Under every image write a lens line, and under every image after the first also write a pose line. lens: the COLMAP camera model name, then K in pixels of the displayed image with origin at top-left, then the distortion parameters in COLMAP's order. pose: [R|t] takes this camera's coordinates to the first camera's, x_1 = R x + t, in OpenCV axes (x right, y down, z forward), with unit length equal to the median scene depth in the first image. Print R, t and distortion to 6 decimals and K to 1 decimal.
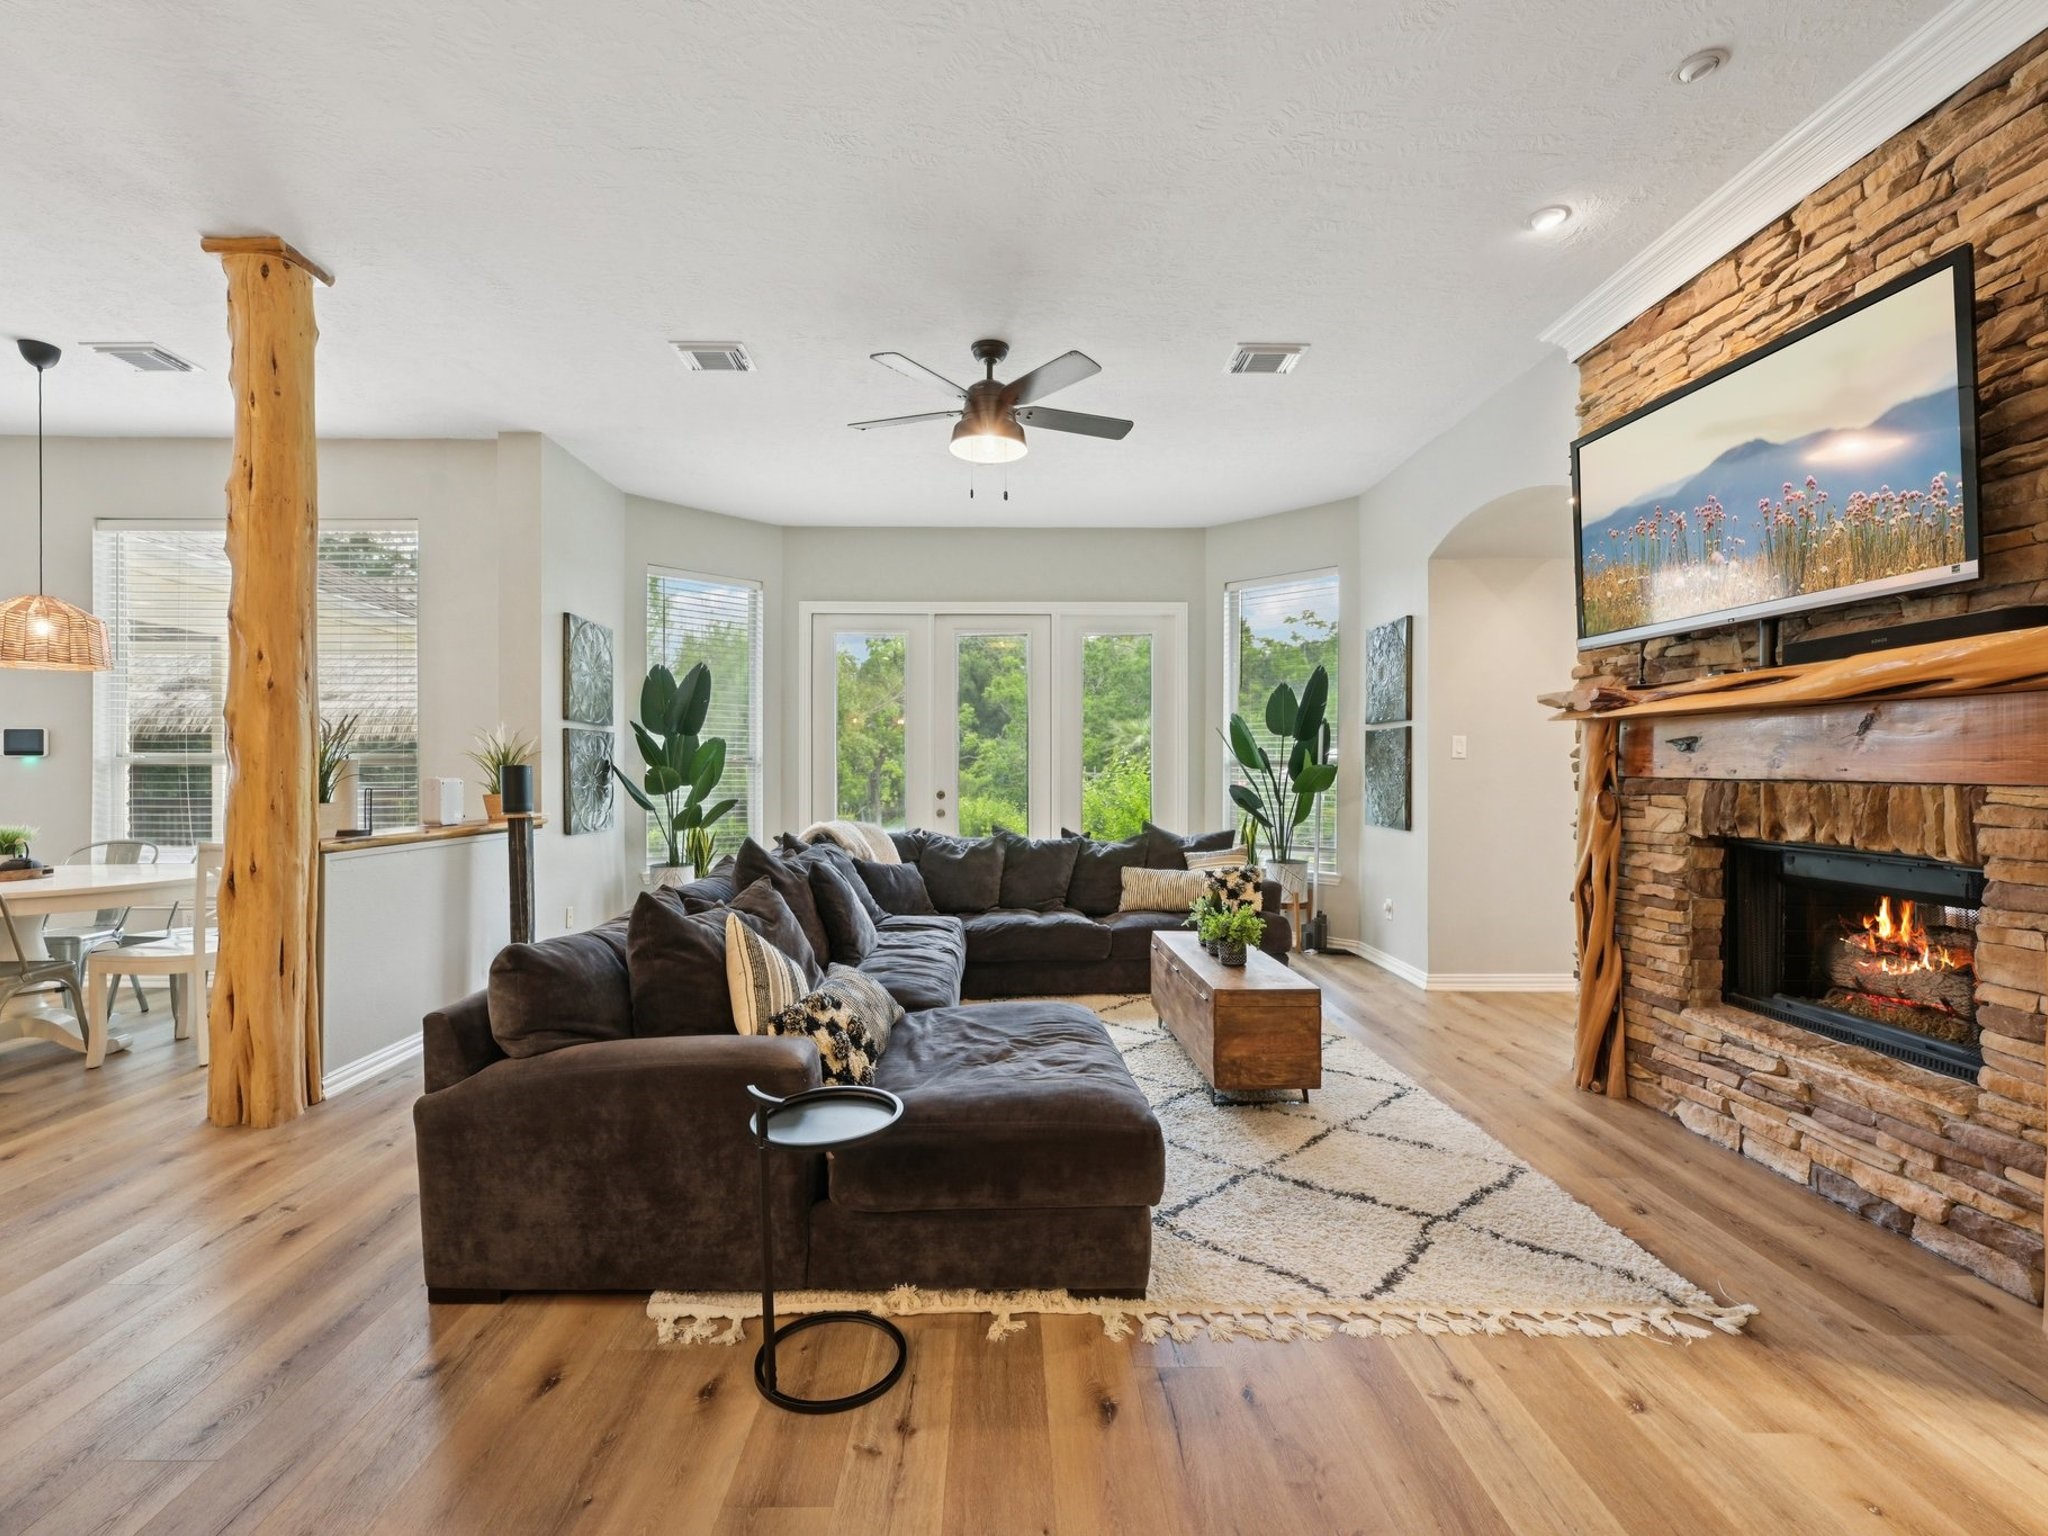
lens RADIAL K [[922.5, 0, 1009.9], [0, 922.5, 772.6], [0, 0, 1]] dist [-0.001435, 0.000038]
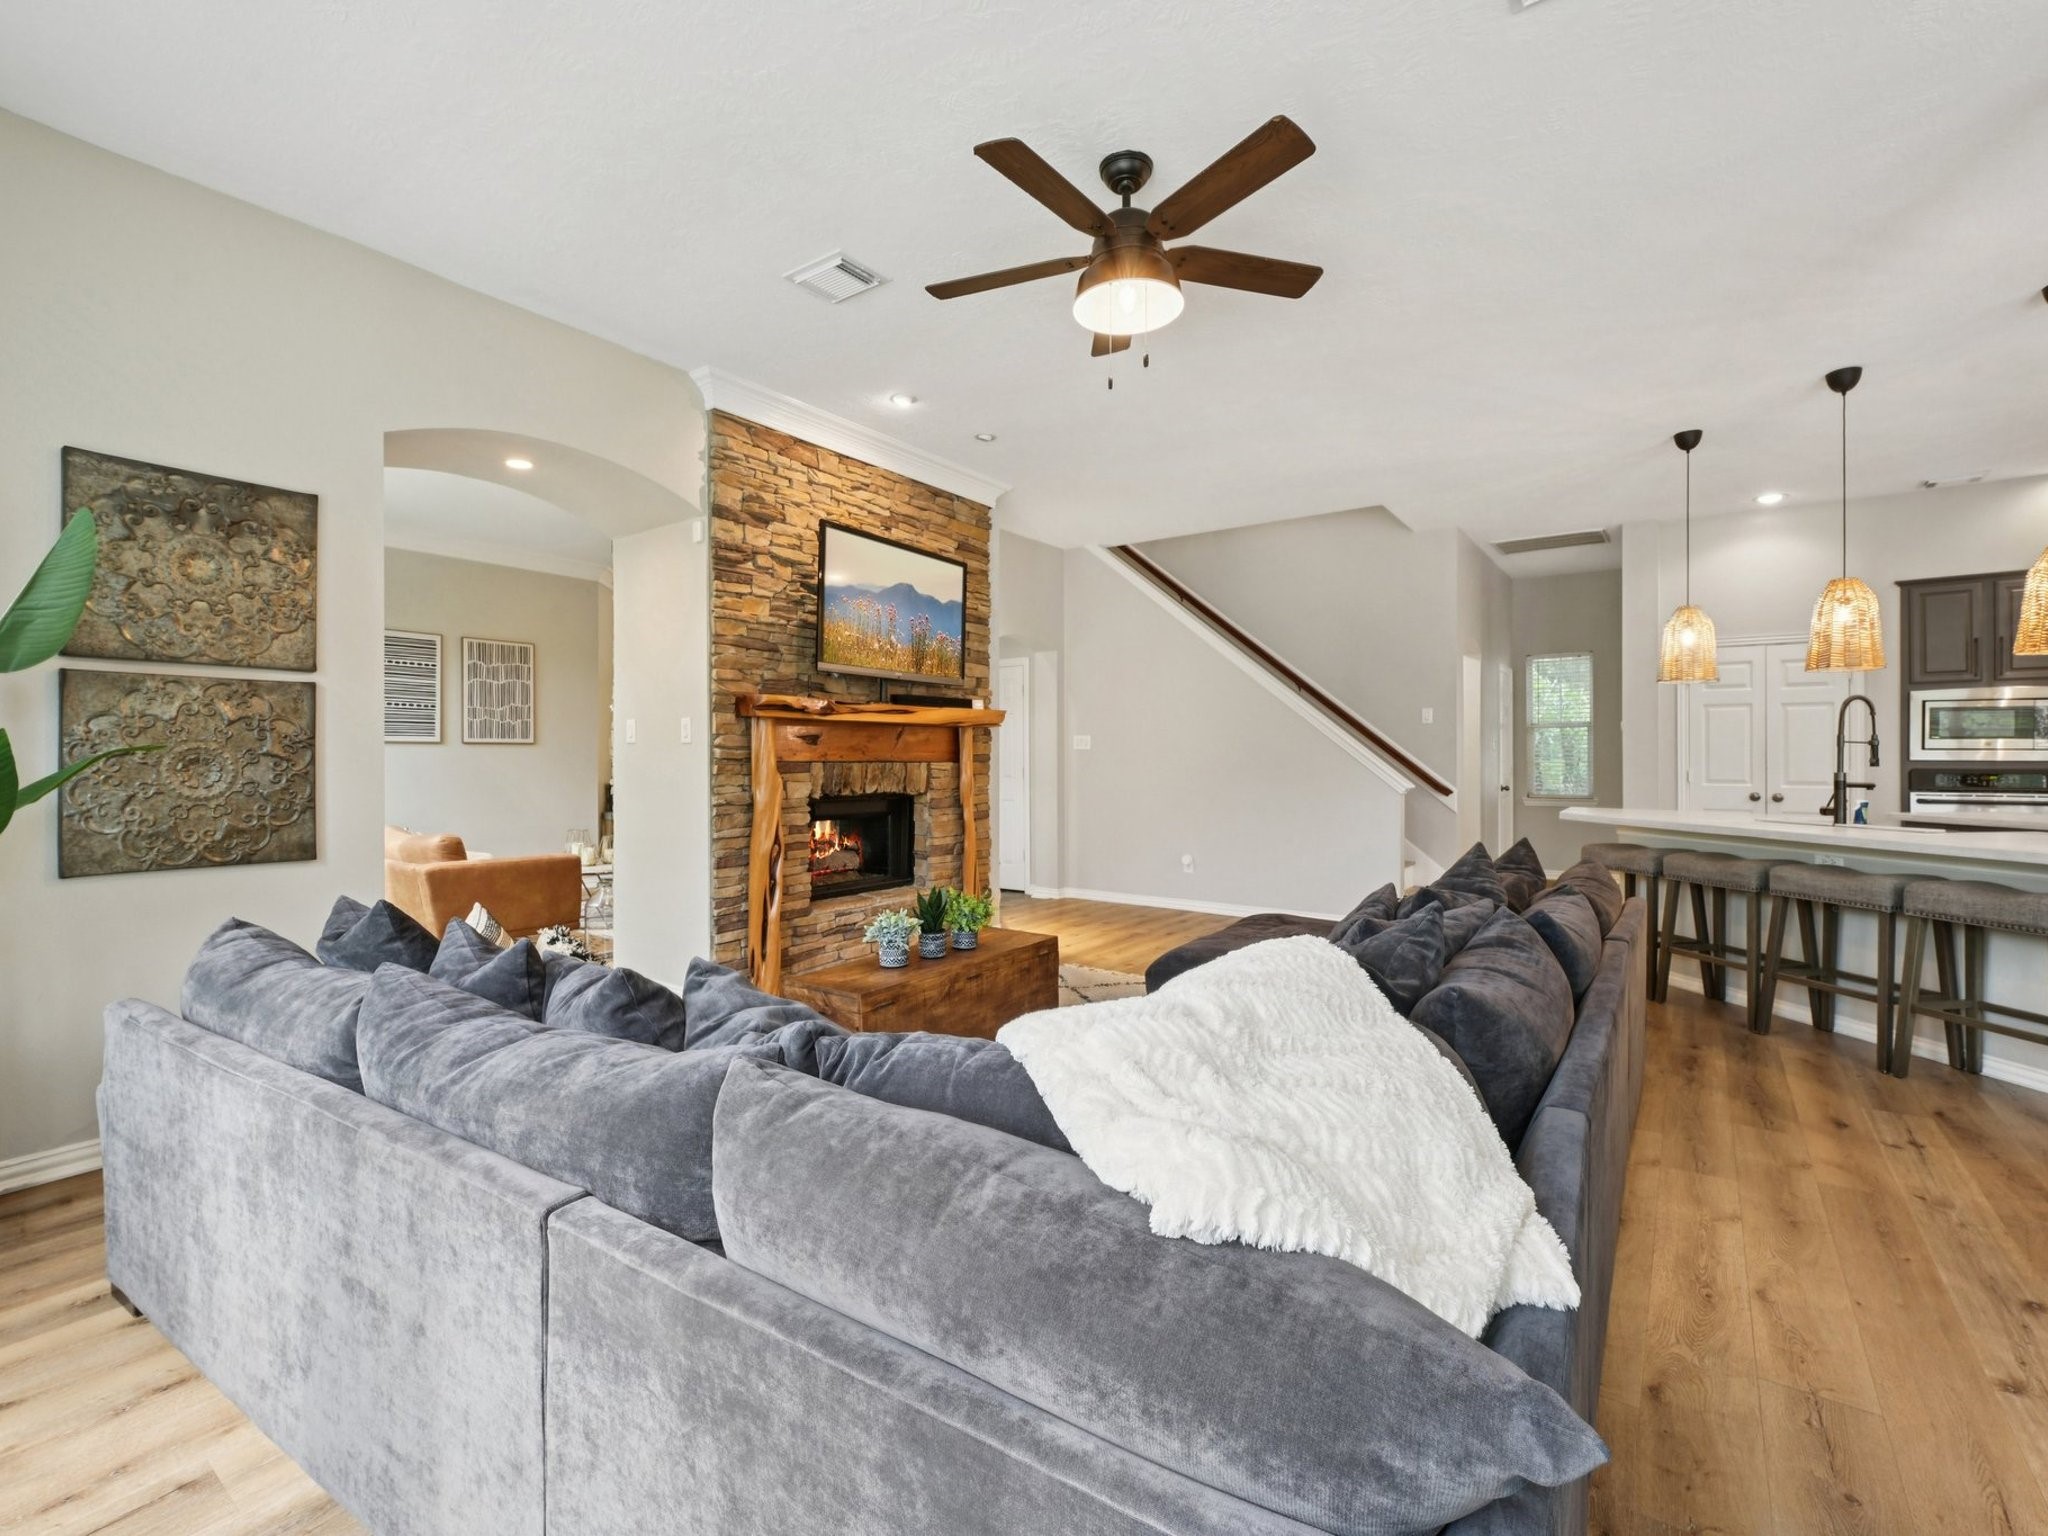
lens RADIAL K [[922.5, 0, 1030.1], [0, 922.5, 754.6], [0, 0, 1]] dist [-0.001435, 0.000038]
pose [[-0.812417, -0.002260, 0.583073, -0.485073], [-0.000731, 0.999996, 0.002857, -0.010383], [-0.583077, 0.001895, -0.812415, 2.125541]]
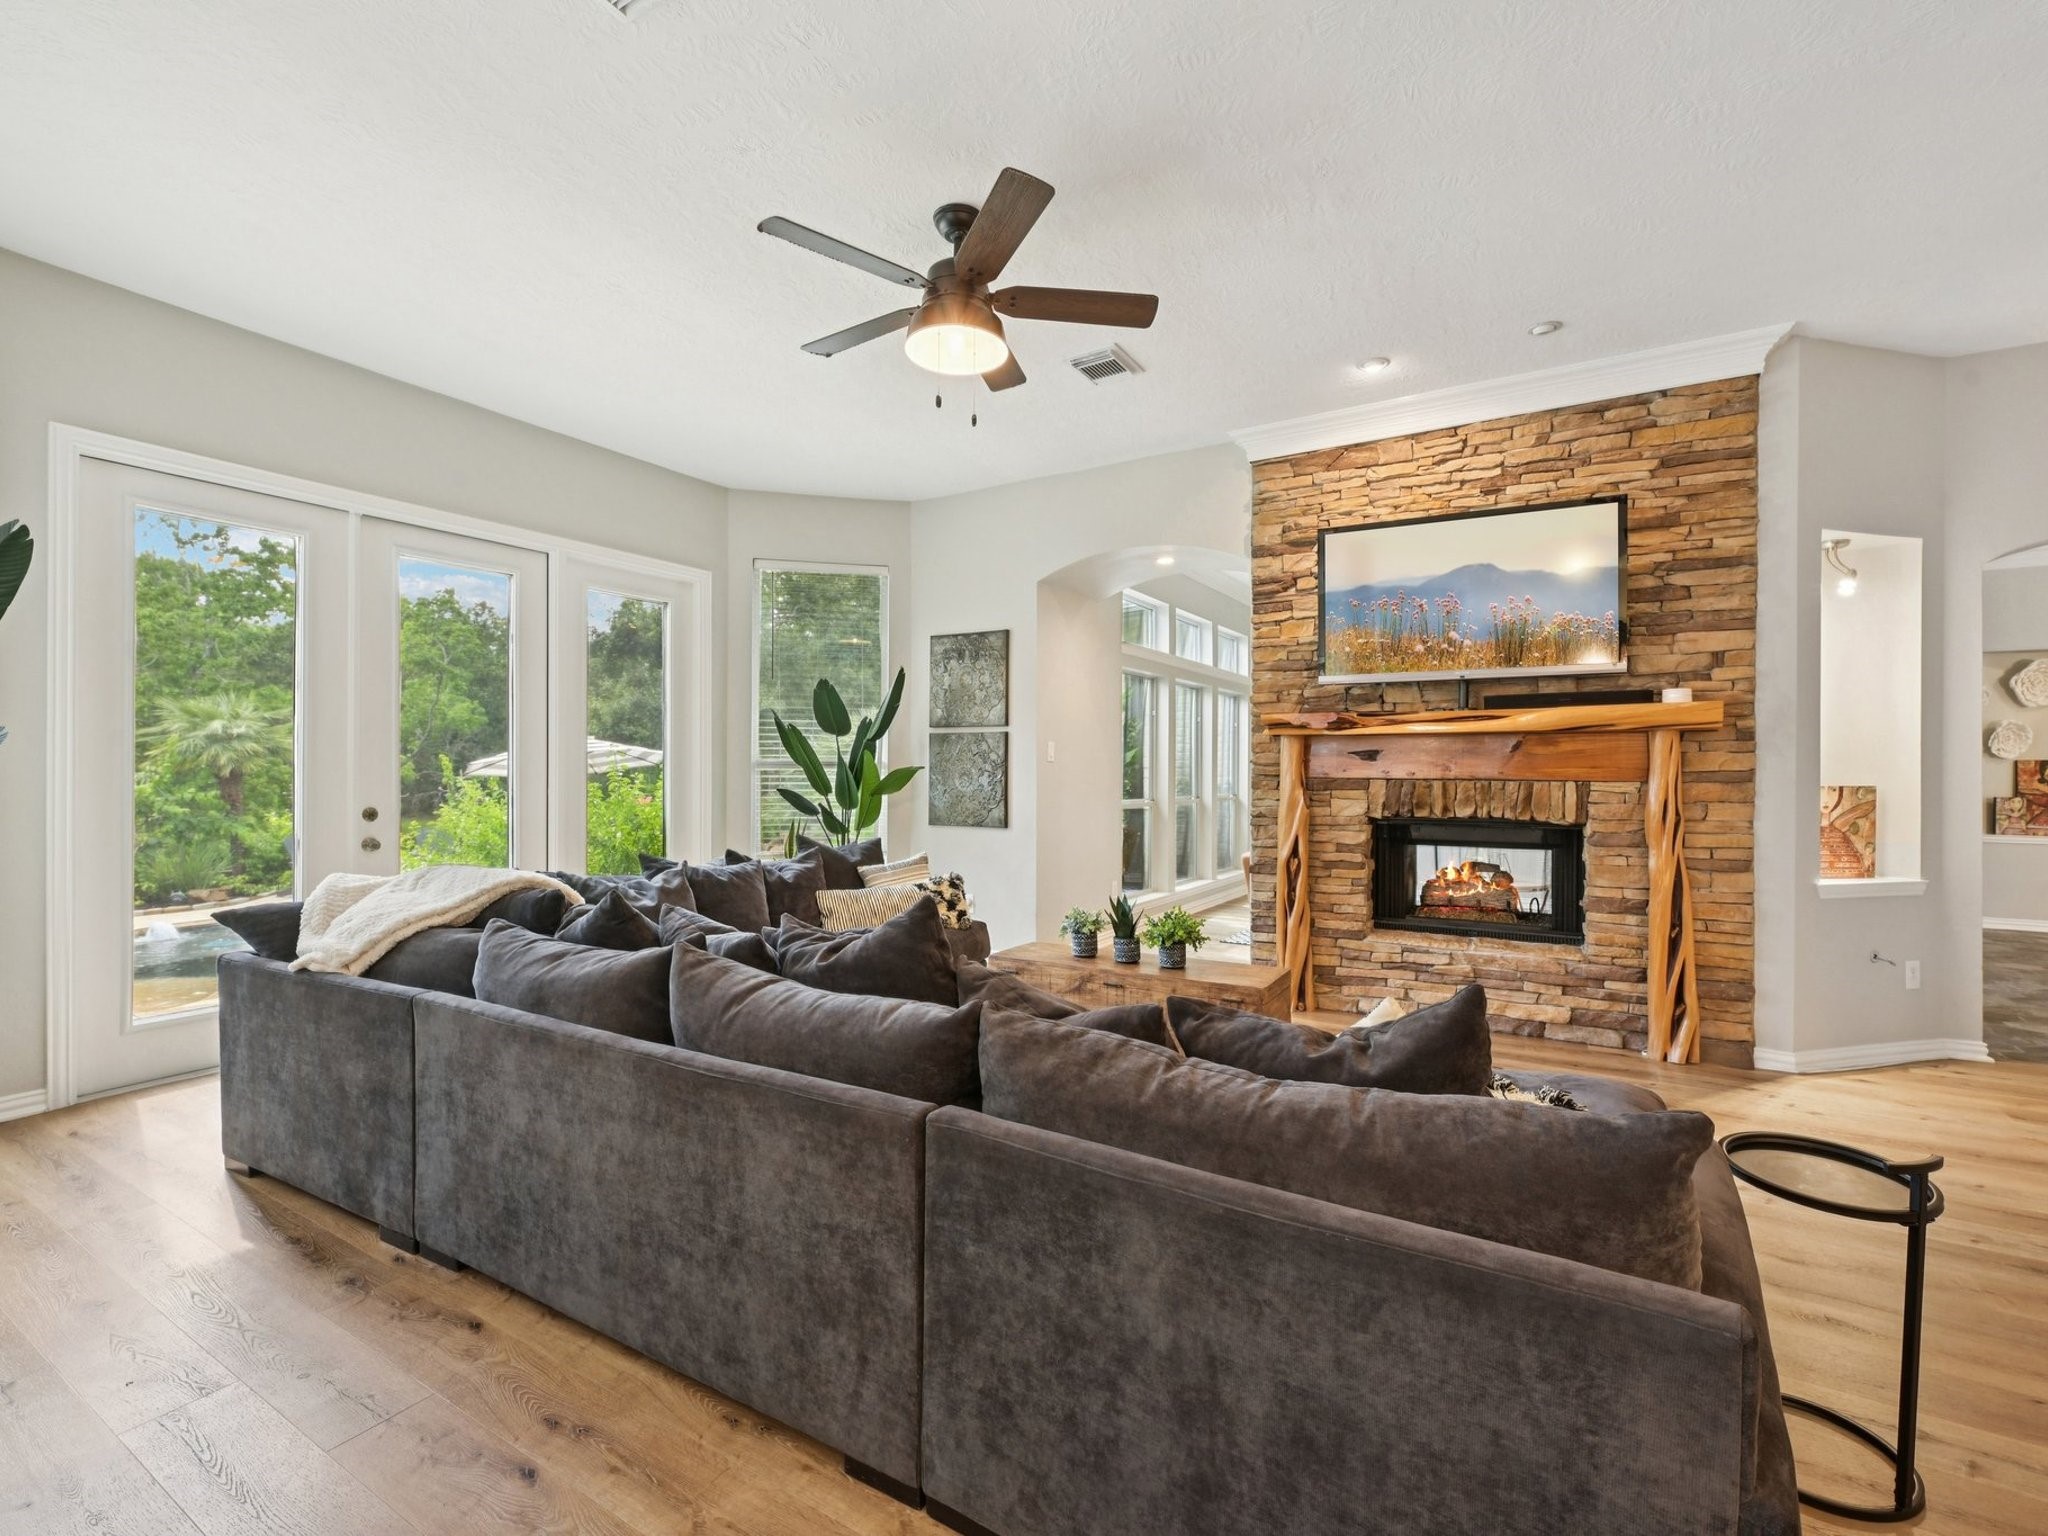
lens RADIAL K [[922.5, 0, 1022.4], [0, 922.5, 767.2], [0, 0, 1]] dist [-0.001435, 0.000038]
pose [[0.523216, 0.000448, 0.852200, -0.831337], [0.002739, 0.999994, -0.002207, -0.009976], [-0.852196, 0.003489, 0.523211, 0.728102]]
